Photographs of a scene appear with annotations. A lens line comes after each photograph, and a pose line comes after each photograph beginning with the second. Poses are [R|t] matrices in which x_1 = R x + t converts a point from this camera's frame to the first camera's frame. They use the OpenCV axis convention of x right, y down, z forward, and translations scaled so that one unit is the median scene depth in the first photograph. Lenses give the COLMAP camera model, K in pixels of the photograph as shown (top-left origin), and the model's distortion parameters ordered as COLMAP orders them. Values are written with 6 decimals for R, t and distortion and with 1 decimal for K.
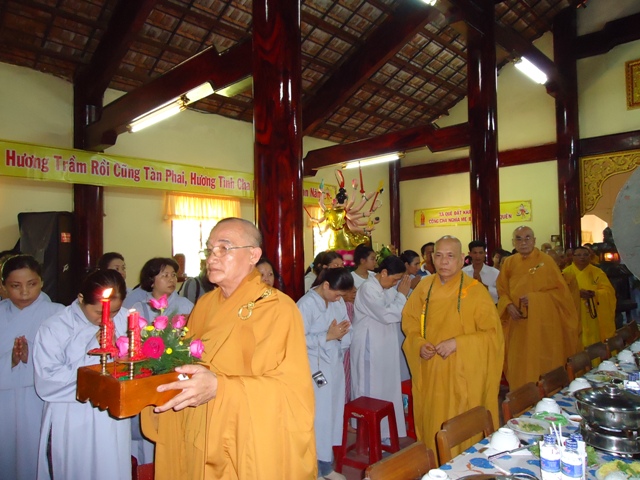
lens RADIAL K [[467.2, 0, 309.0], [0, 467.2, 242.3], [0, 0, 1]] dist [0.003660, -0.004906]
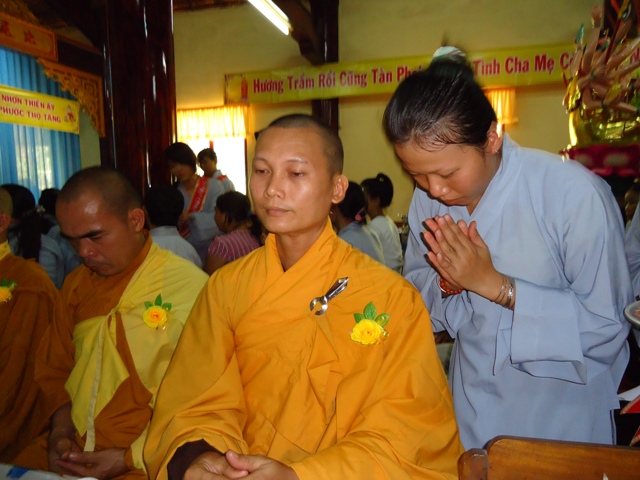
lens RADIAL K [[467.2, 0, 320.5], [0, 467.2, 238.4], [0, 0, 1]] dist [0.003660, -0.004906]
pose [[0.357293, 0.162074, -0.919823, 0.553799], [0.017953, 0.983455, 0.180259, -0.002153], [0.933820, -0.080919, 0.348472, 0.604848]]
